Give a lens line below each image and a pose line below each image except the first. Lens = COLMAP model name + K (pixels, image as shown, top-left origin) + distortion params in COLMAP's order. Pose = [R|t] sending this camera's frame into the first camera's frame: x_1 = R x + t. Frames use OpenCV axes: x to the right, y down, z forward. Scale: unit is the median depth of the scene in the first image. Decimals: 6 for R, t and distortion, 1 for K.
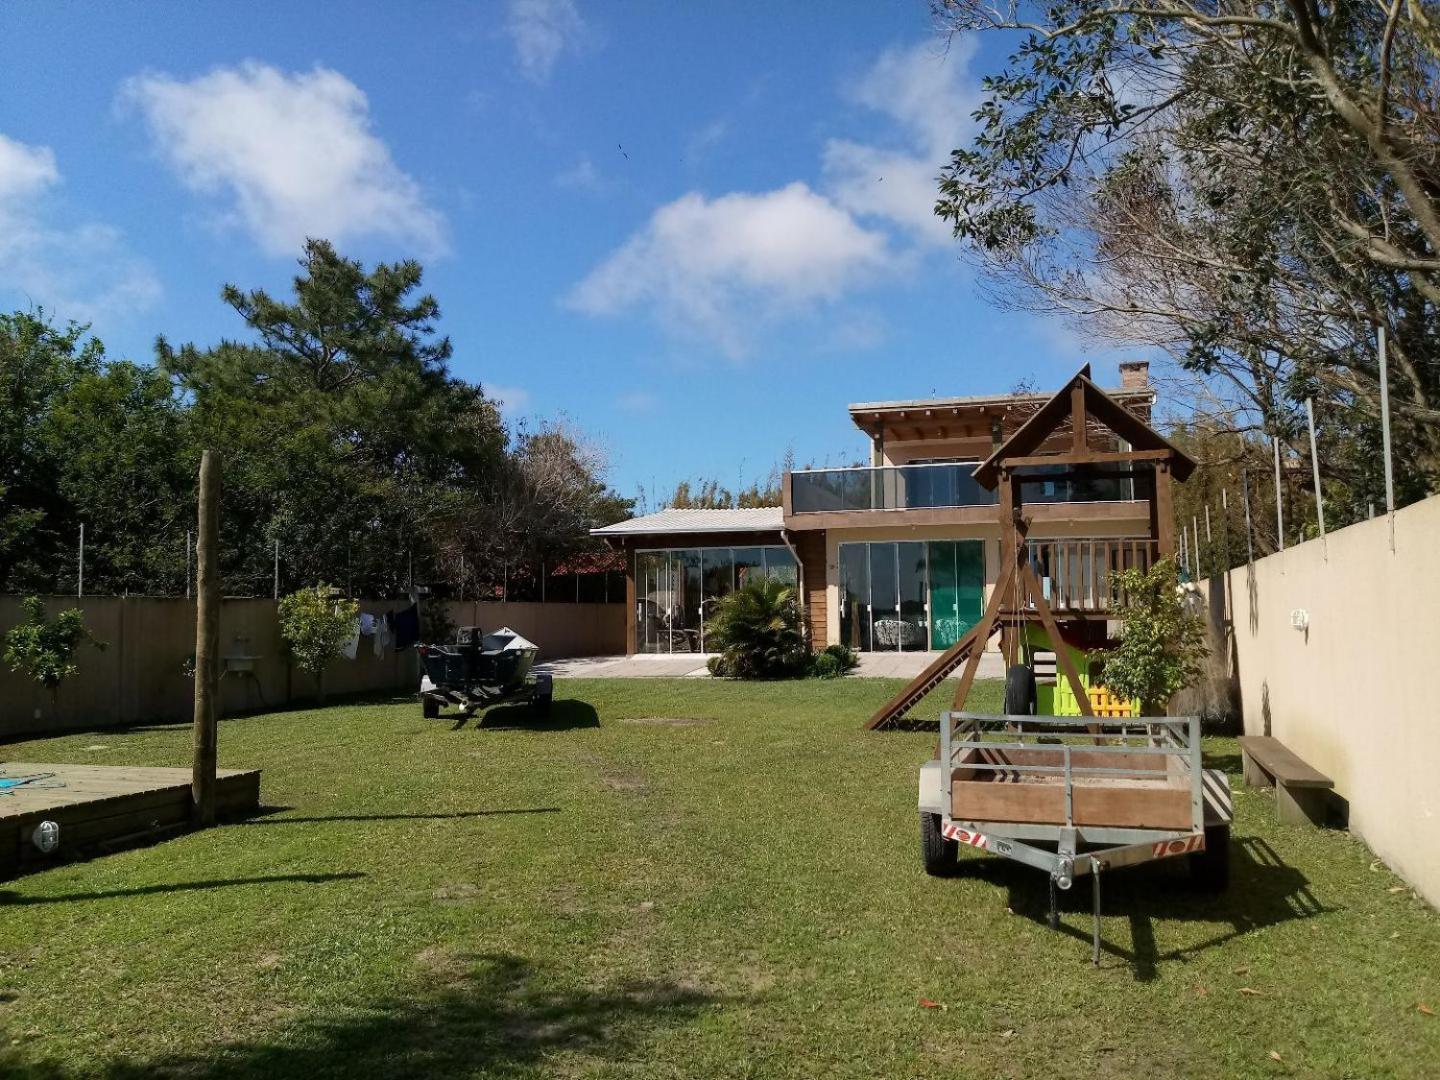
lens RADIAL K [[1126.3, 0, 720.4], [0, 1126.3, 537.3], [0, 0, 1]] dist [0.002028, -0.001707]
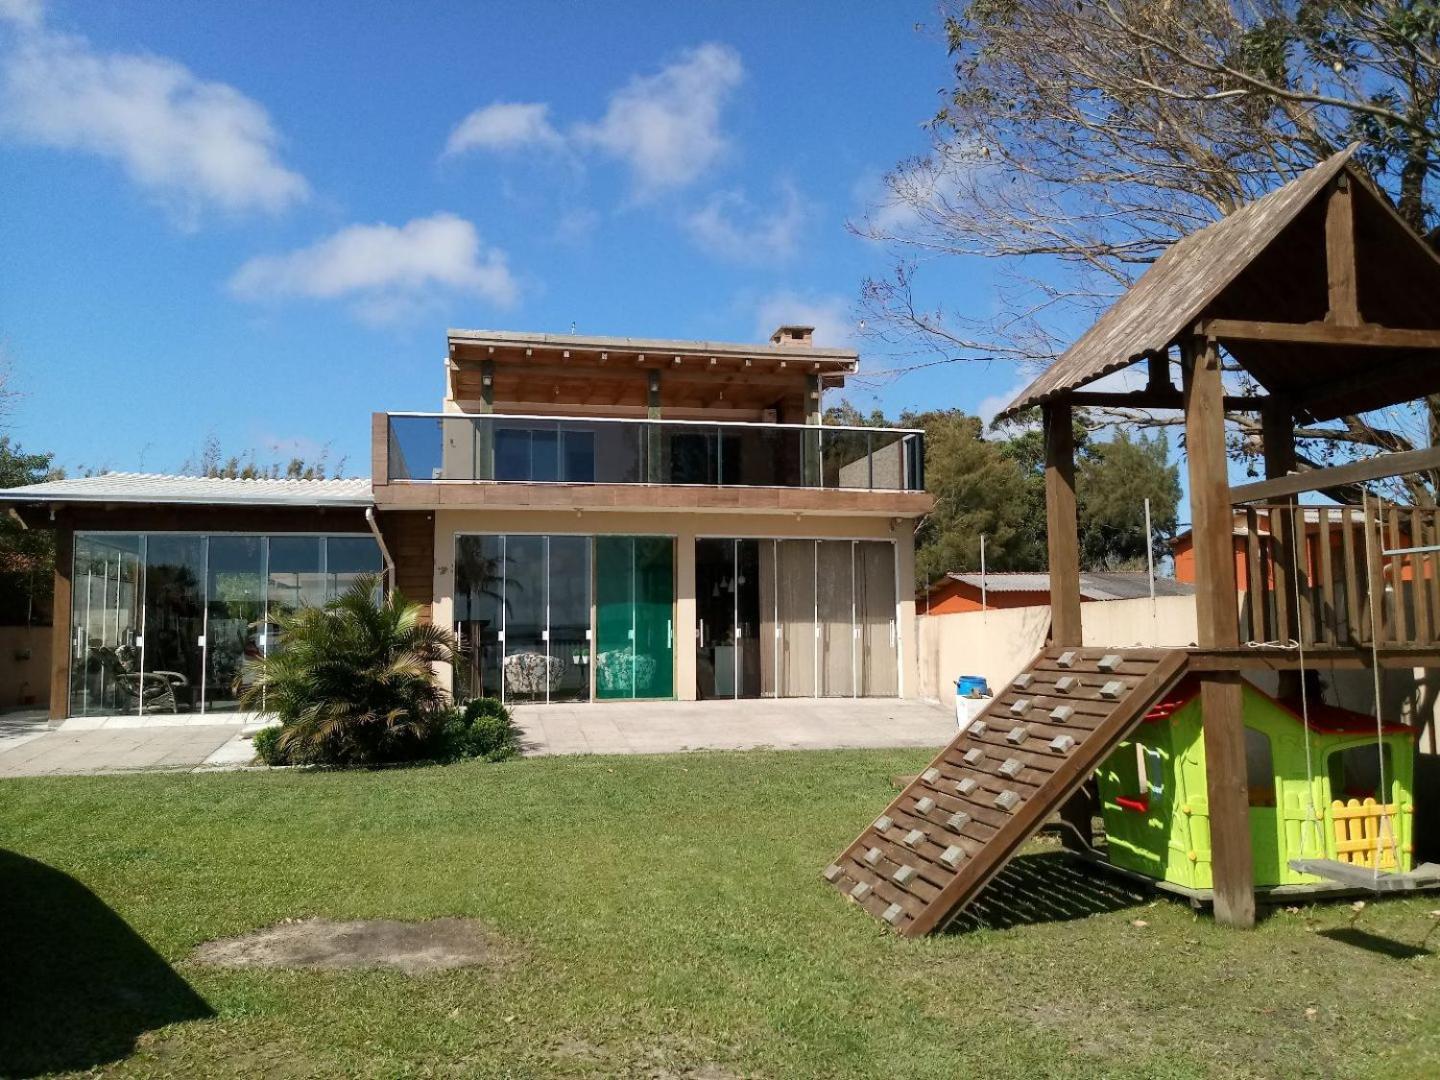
lens RADIAL K [[1126.3, 0, 721.3], [0, 1126.3, 543.2], [0, 0, 1]] dist [0.002028, -0.001707]
pose [[0.866448, 0.039976, 0.497665, -0.081429], [-0.032402, 0.999190, -0.023848, 0.021438], [-0.498216, 0.004537, 0.867041, 0.381094]]
